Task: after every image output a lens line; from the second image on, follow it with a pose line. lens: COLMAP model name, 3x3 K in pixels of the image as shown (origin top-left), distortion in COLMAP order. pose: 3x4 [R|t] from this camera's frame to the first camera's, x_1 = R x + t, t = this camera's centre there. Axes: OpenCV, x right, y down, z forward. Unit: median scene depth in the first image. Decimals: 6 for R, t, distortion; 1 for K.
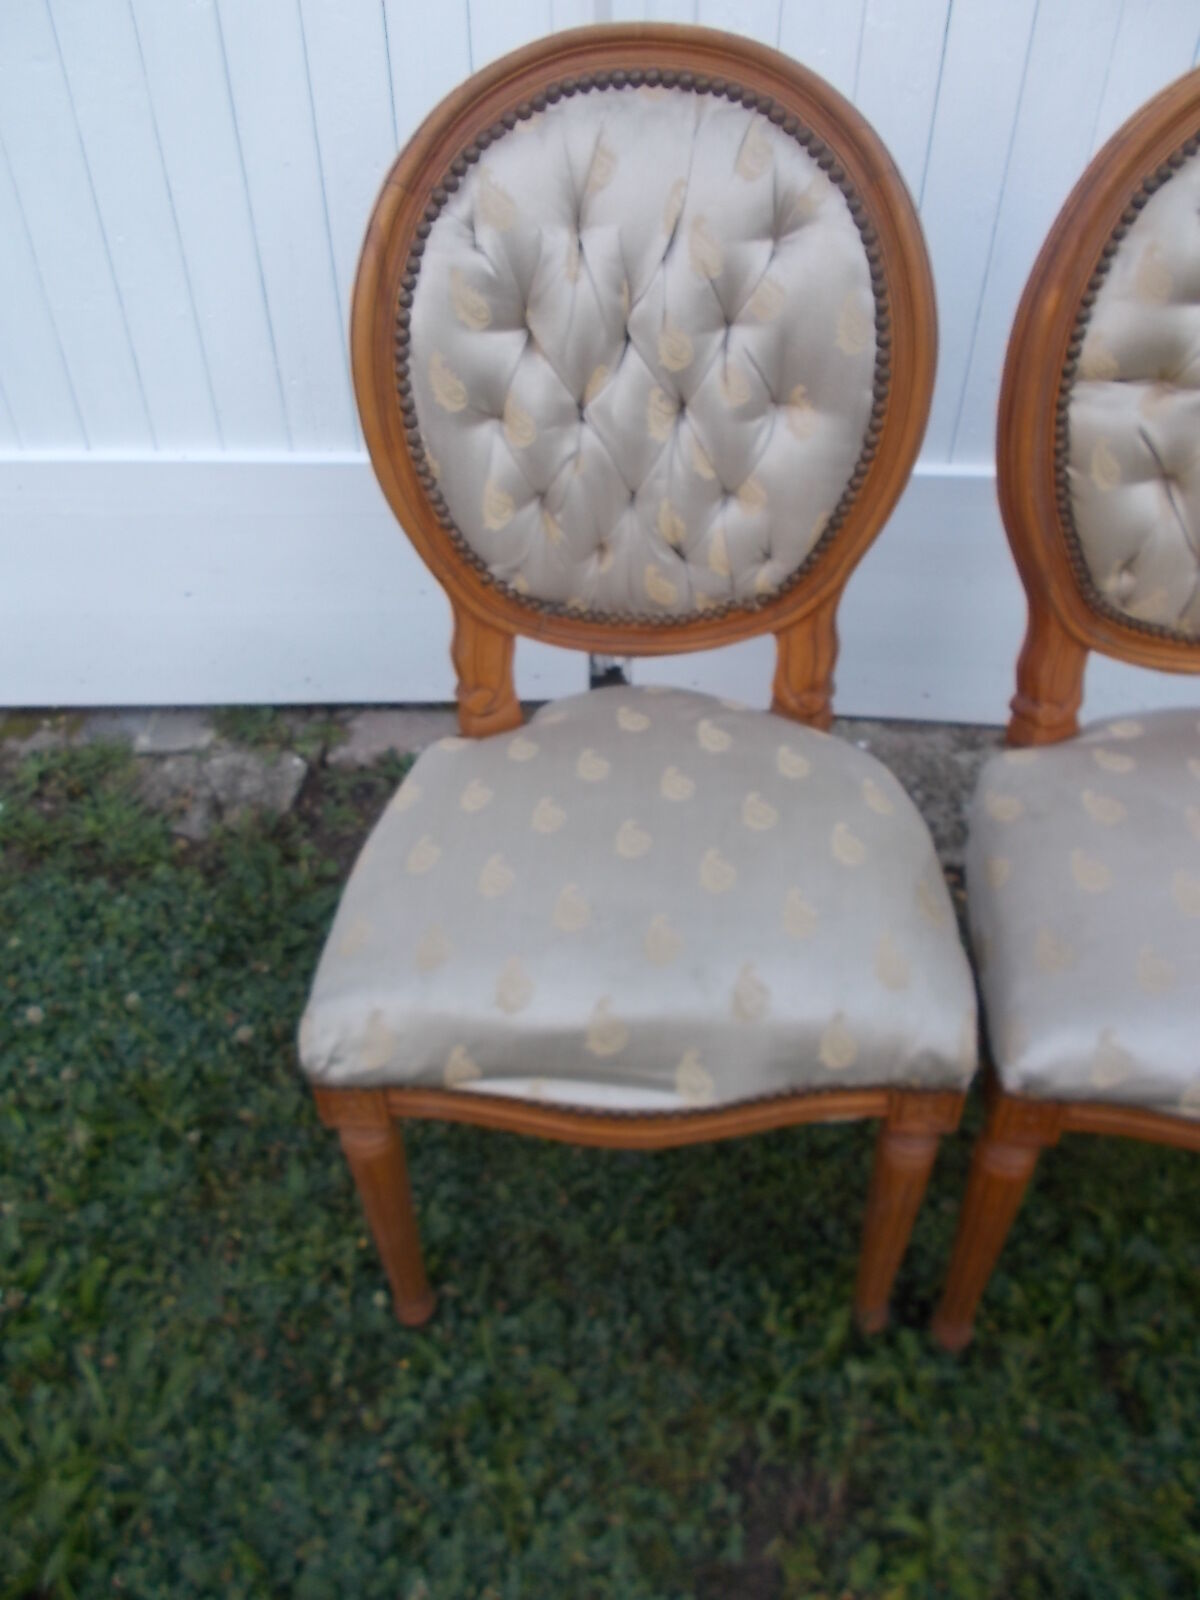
lens RADIAL K [[1215.1, 0, 620.5], [0, 1215.1, 795.4], [0, 0, 1]] dist [0.018471, -0.021402]
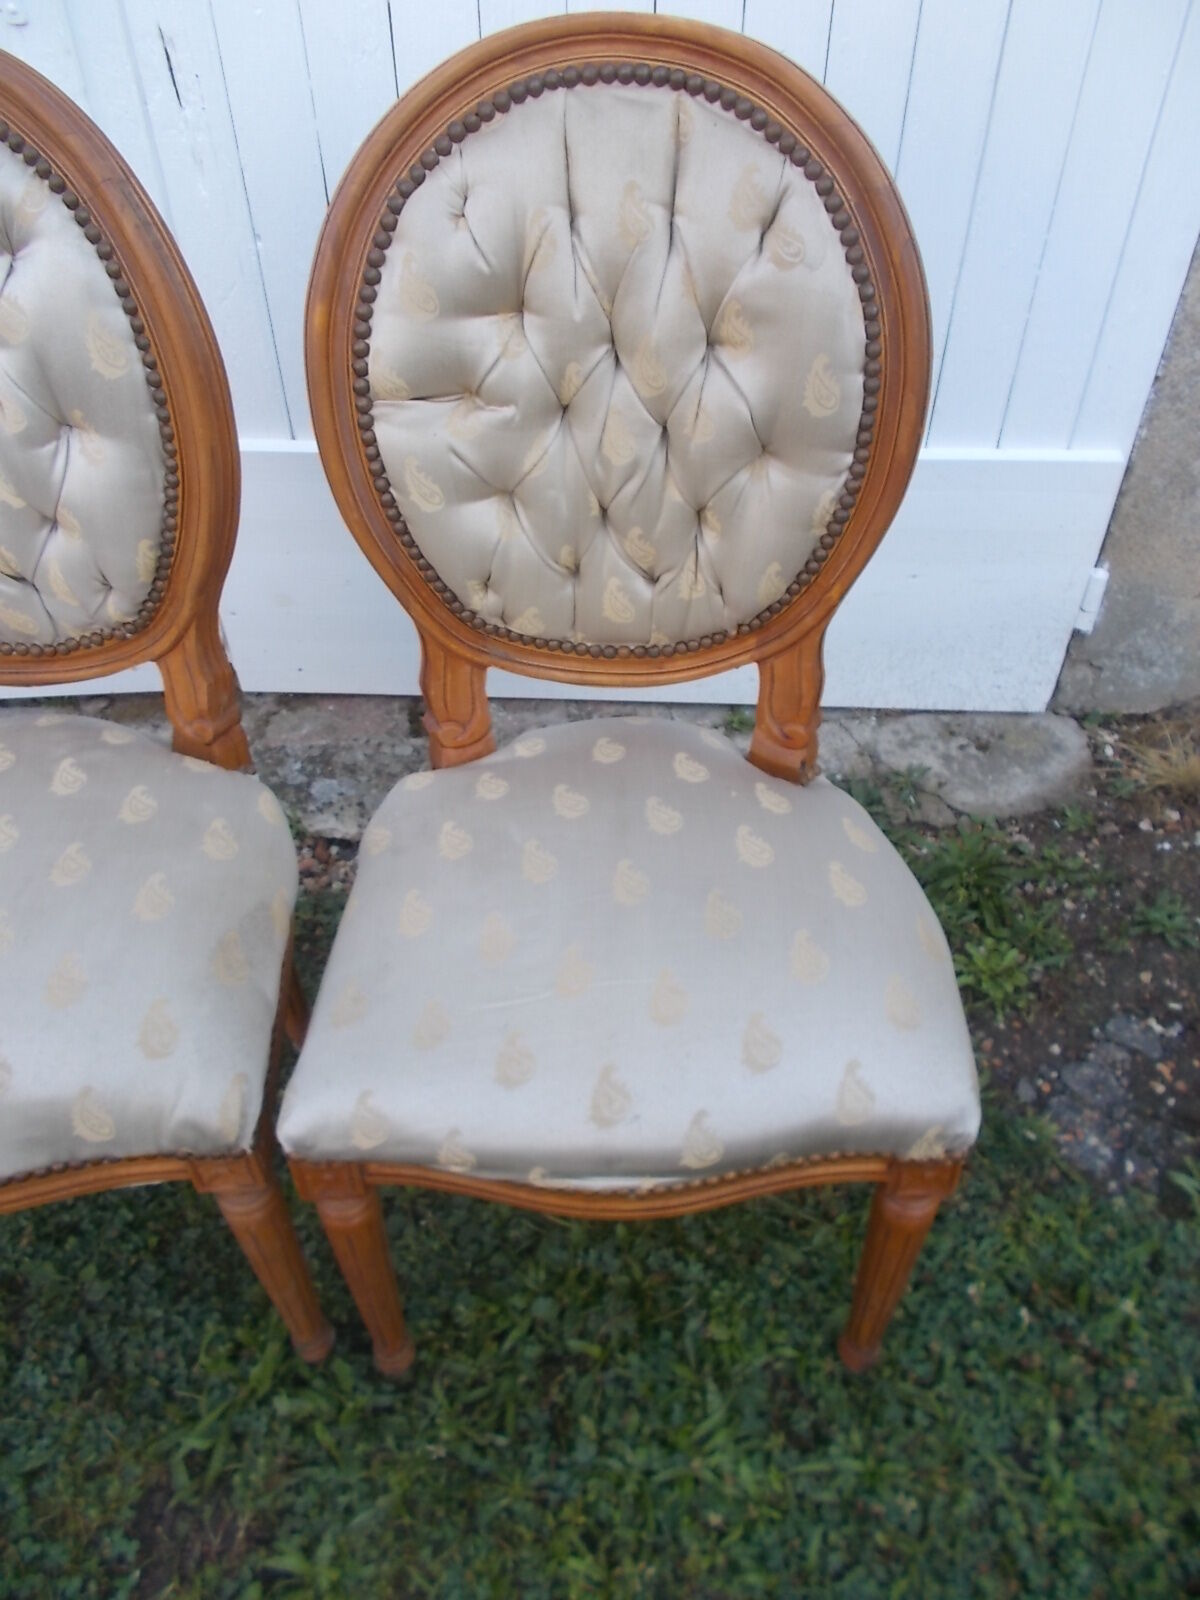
lens RADIAL K [[1215.1, 0, 608.3], [0, 1215.1, 795.7], [0, 0, 1]] dist [0.018471, -0.021402]
pose [[0.998320, -0.041216, 0.040722, 0.445019], [0.038568, 0.997217, 0.063798, -0.076469], [-0.043238, -0.062120, 0.997132, 0.030537]]
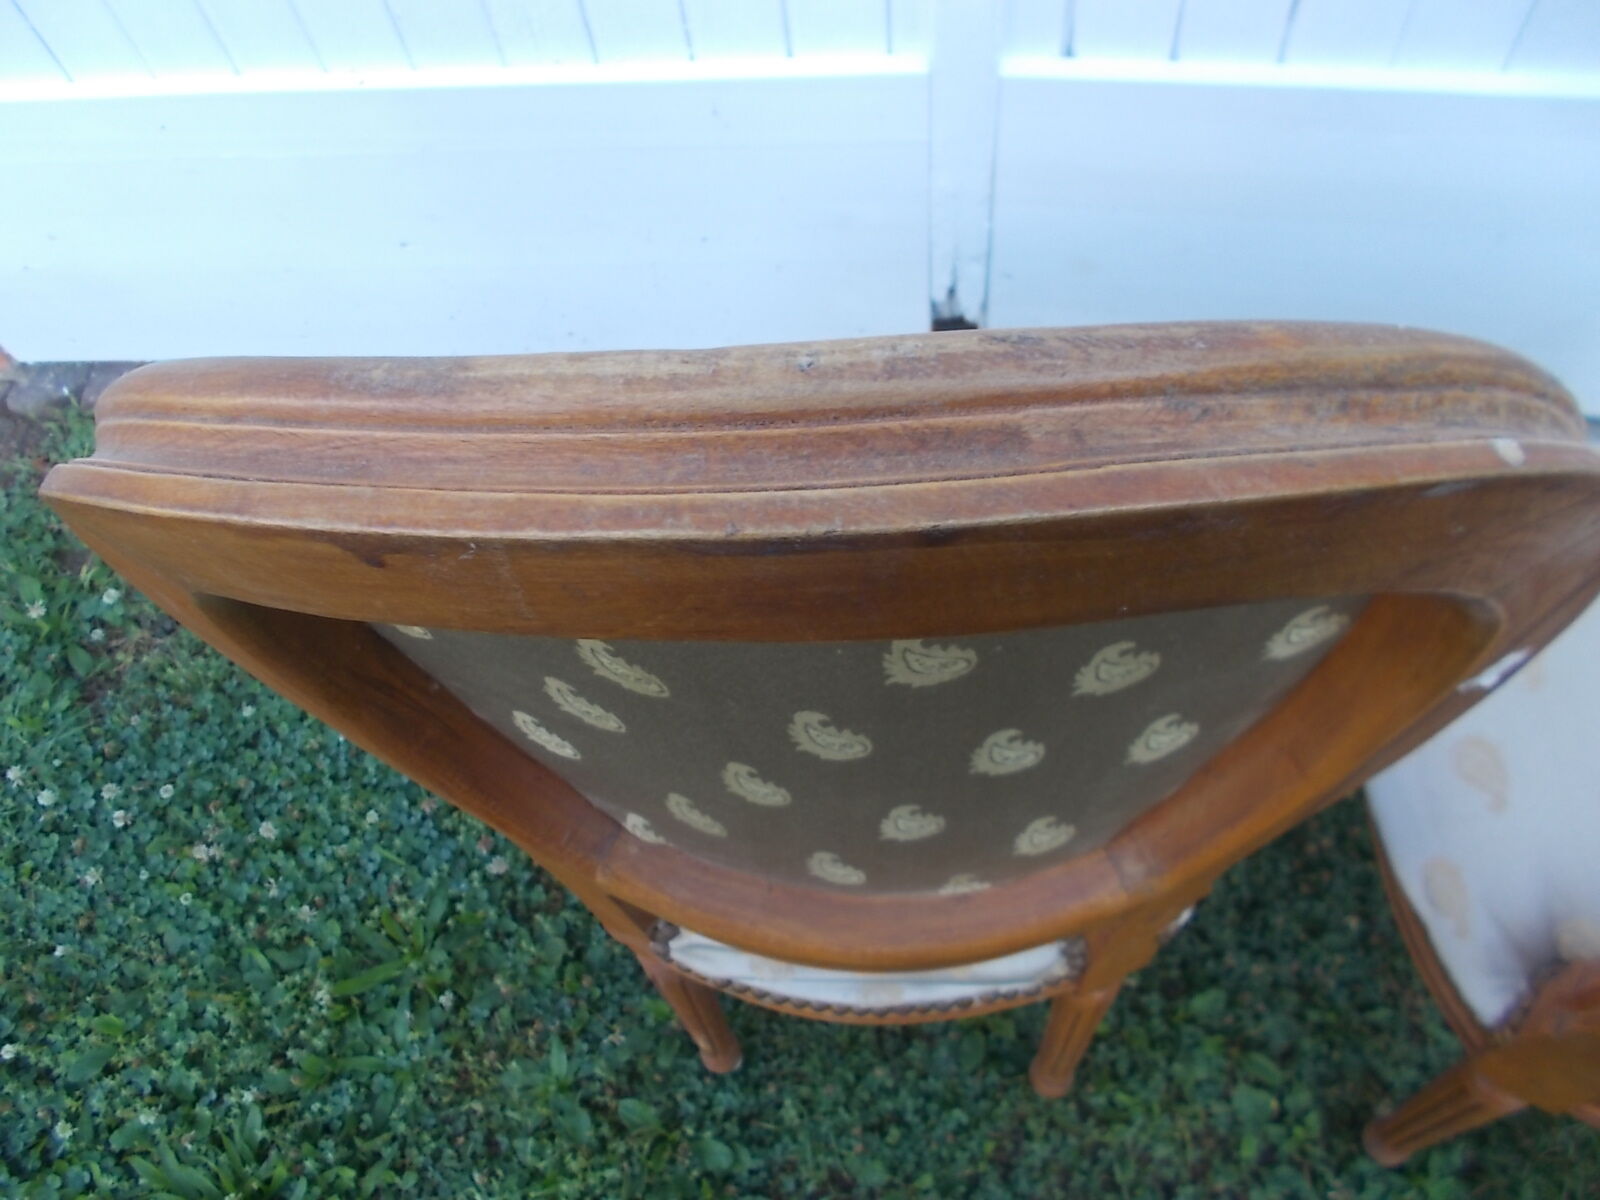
lens RADIAL K [[1215.1, 0, 807.9], [0, 1215.1, 613.1], [0, 0, 1]] dist [0.018471, -0.021402]
pose [[0.989039, 0.043384, -0.141134, 0.023620], [0.010043, 0.933880, 0.357446, -0.352008], [0.147310, -0.354946, 0.923208, 0.393930]]
